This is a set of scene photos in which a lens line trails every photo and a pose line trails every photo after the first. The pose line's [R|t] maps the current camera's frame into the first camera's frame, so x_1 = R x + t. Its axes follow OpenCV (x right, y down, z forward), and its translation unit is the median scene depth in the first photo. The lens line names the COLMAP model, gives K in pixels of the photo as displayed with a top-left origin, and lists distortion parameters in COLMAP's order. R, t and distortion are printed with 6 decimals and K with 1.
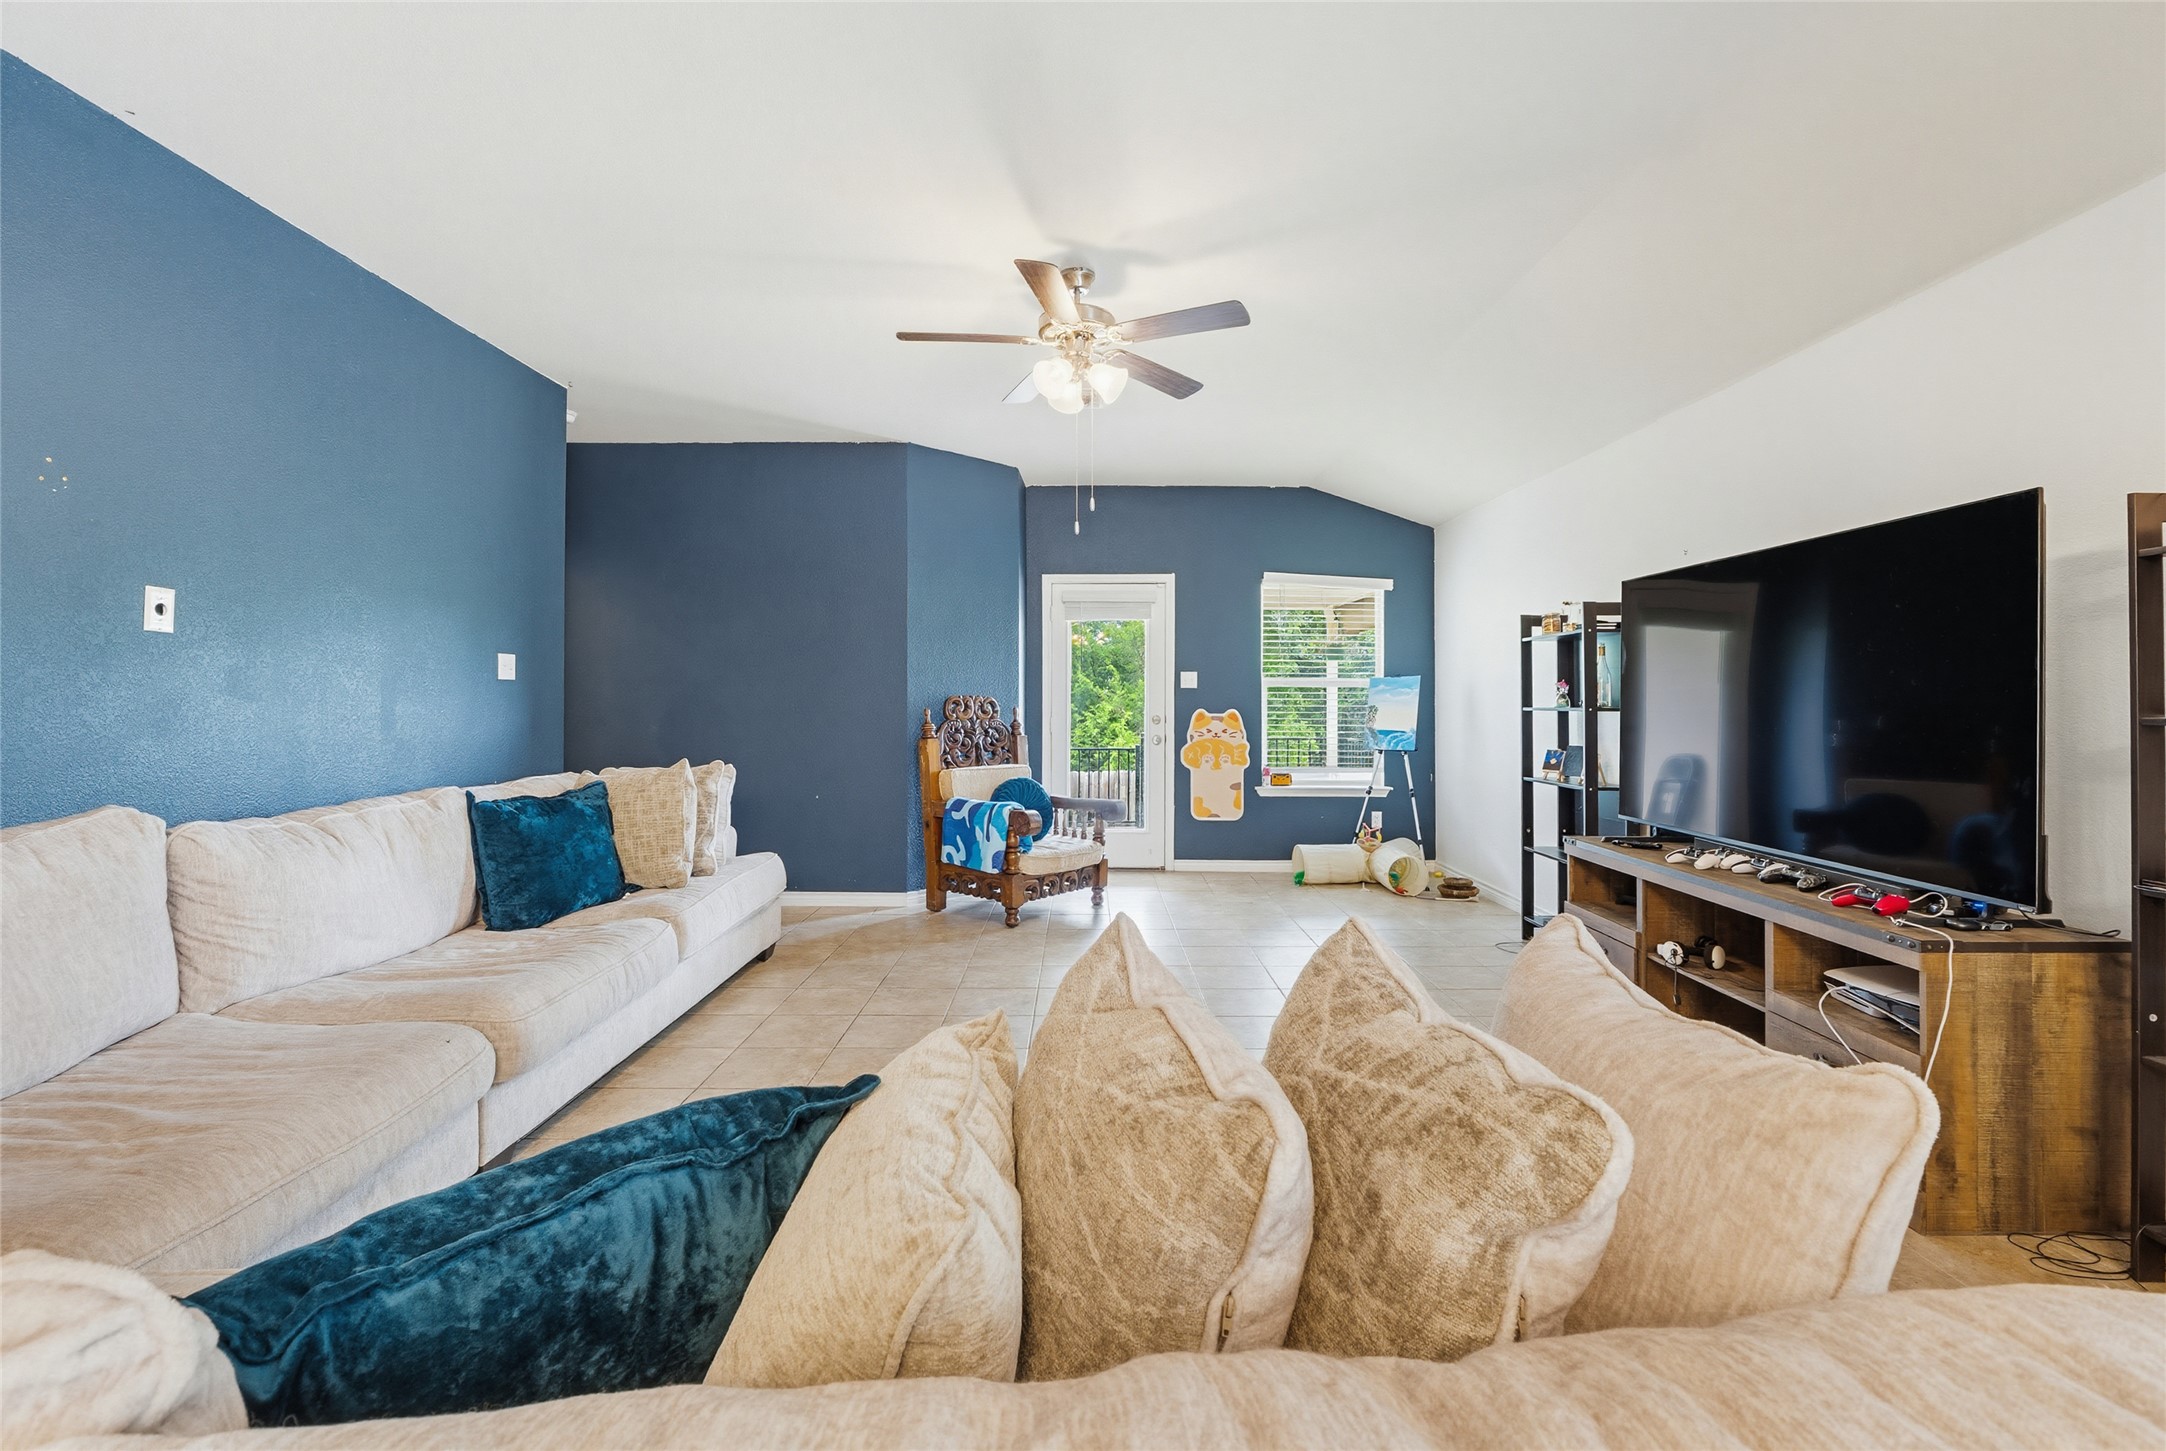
lens RADIAL K [[918.9, 0, 1087.2], [0, 918.9, 681.2], [0, 0, 1]] dist [-0.000679, 0.000041]
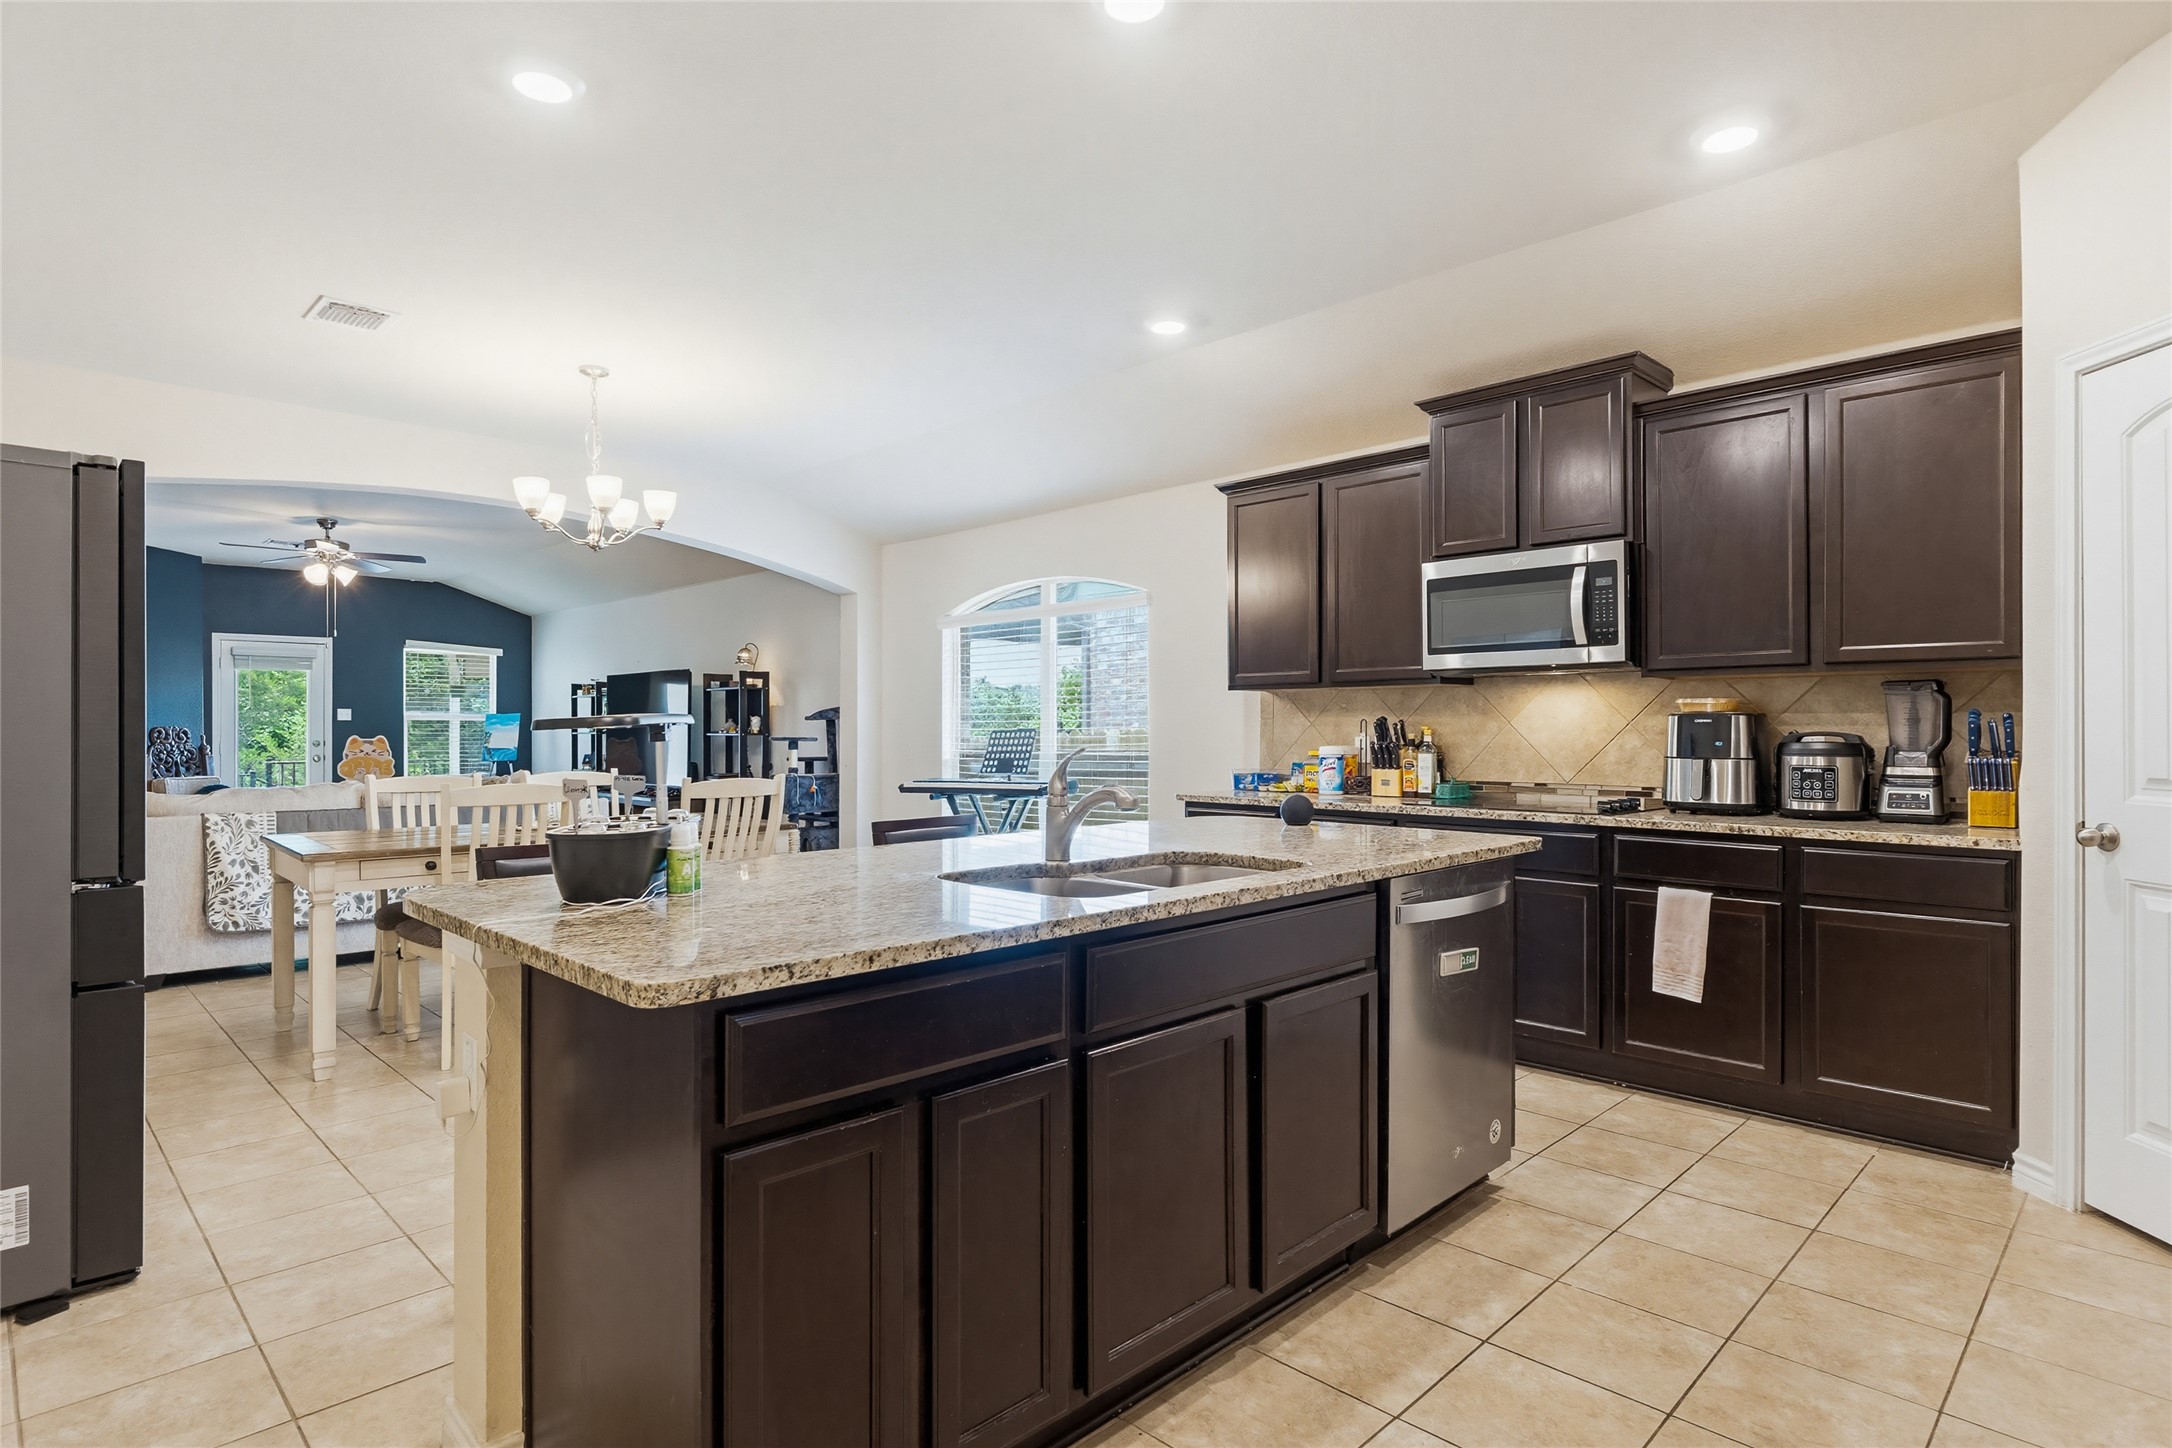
lens RADIAL K [[1122.0, 0, 1086.6], [0, 1122.0, 719.2], [0, 0, 1]] dist [0.003498, 0.000376]
pose [[0.706784, 0.002897, 0.707424, -0.315359], [-0.011257, 0.999911, 0.007153, -0.020417], [-0.707340, -0.013019, 0.706753, -1.052177]]
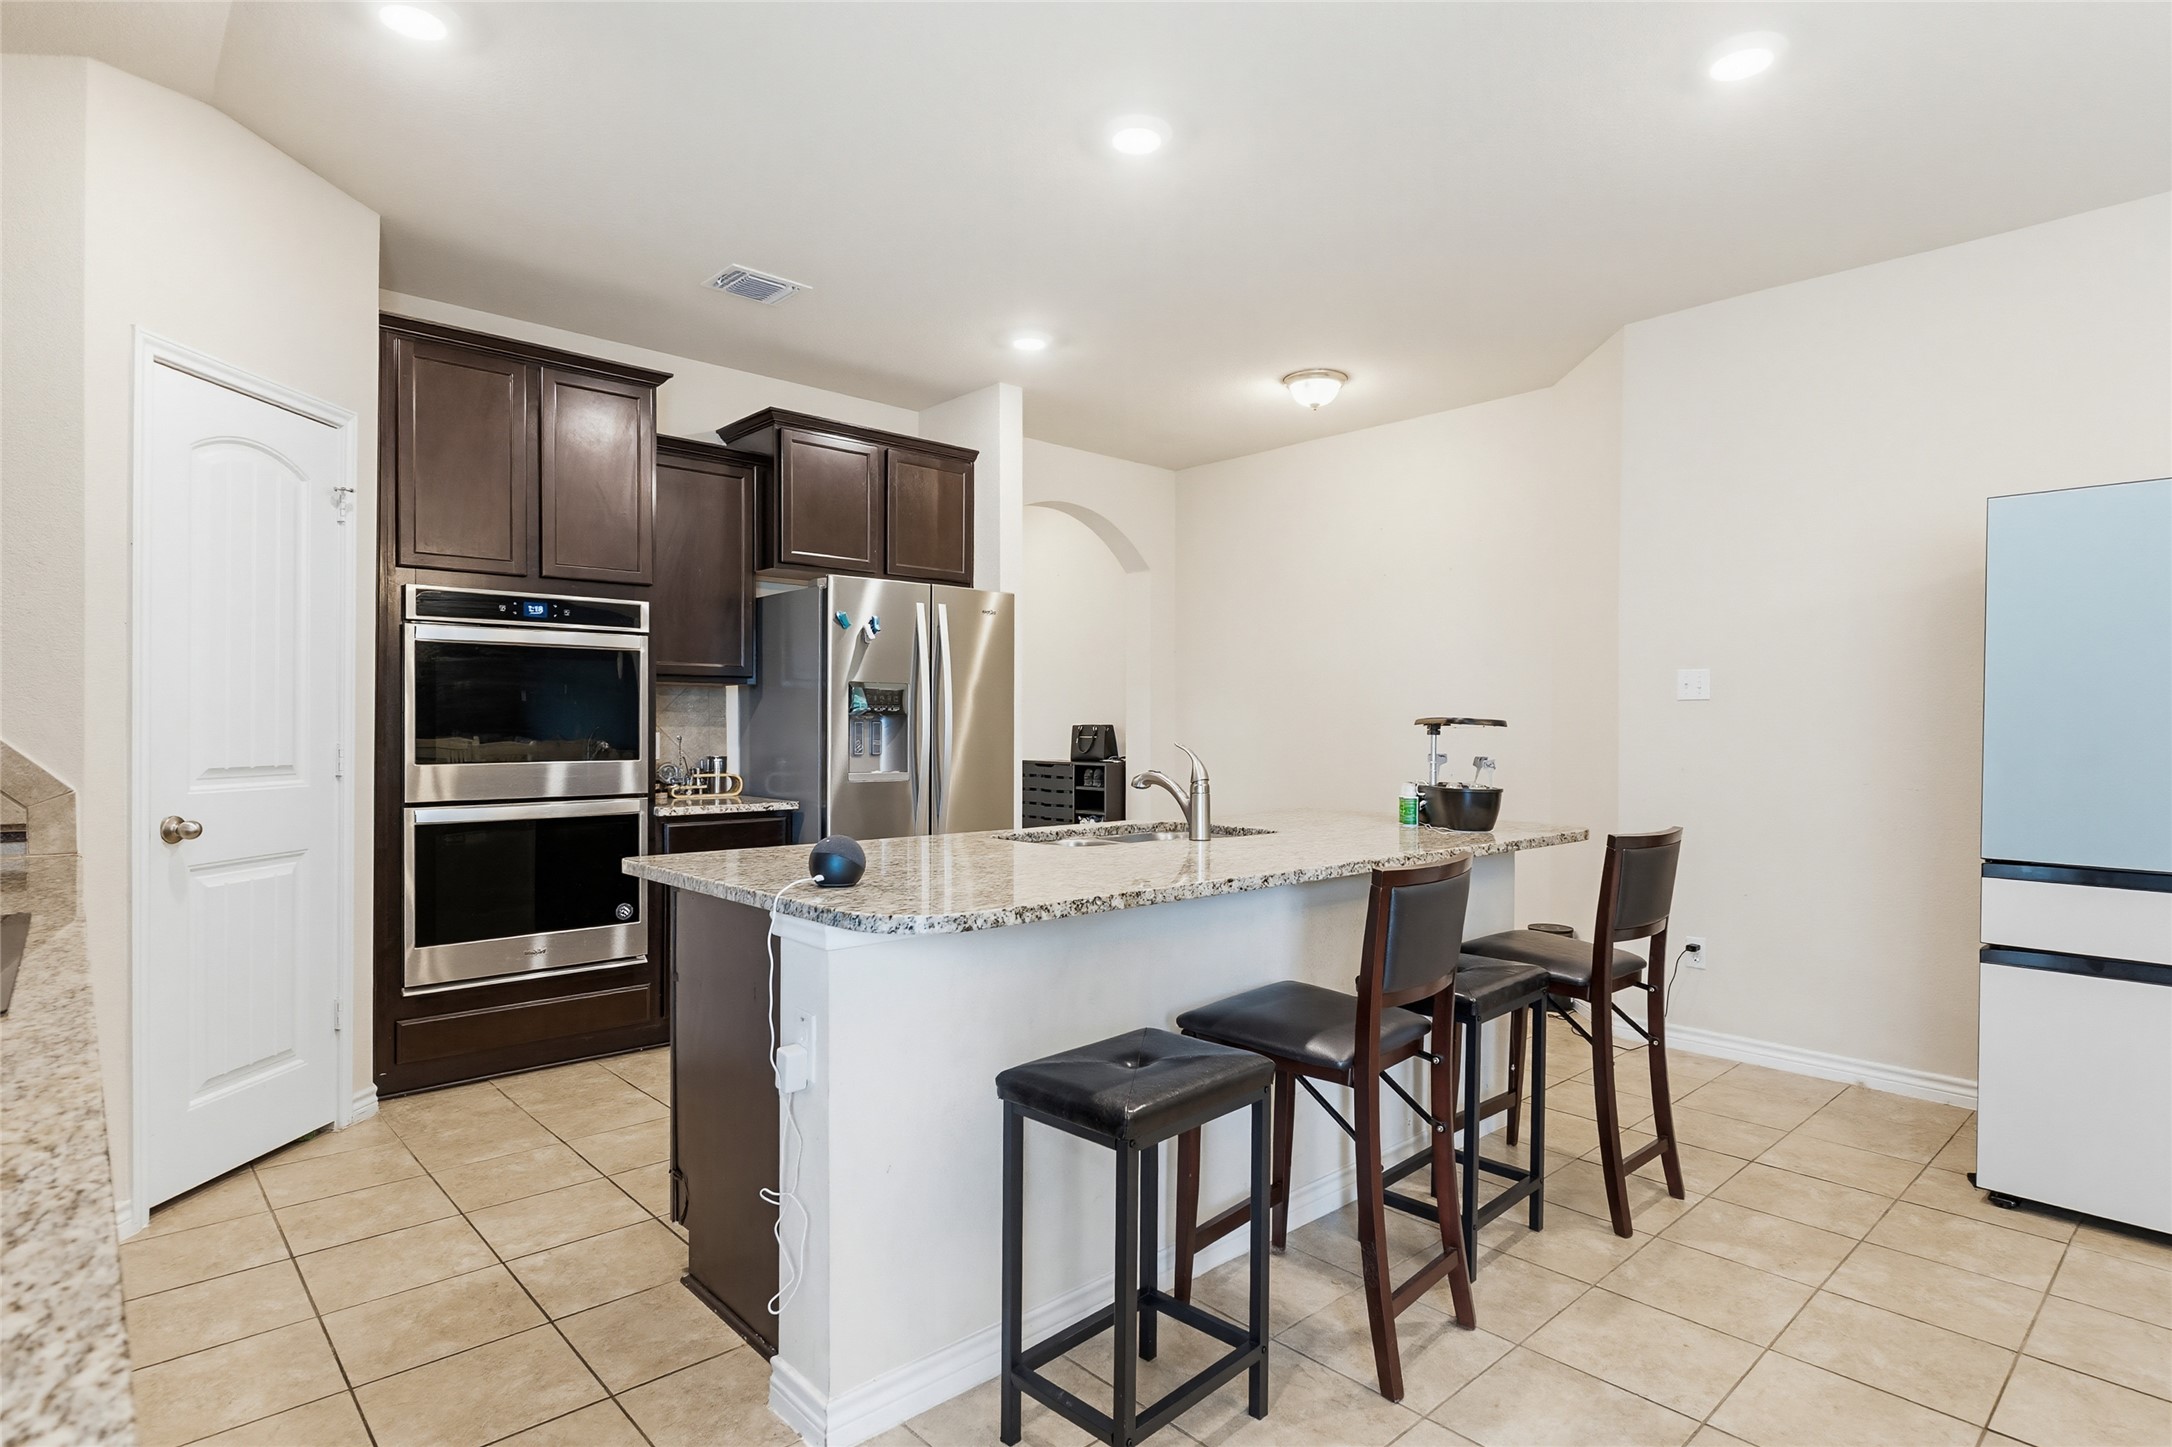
lens RADIAL K [[1102.5, 0, 1093.8], [0, 1102.5, 735.4], [0, 0, 1]] dist [-0.000237, 0.000076]
pose [[-0.740839, 0.003205, -0.671675, 0.295373], [0.008489, 0.999953, -0.004592, -0.008562], [0.671629, -0.009104, -0.740832, -0.456692]]
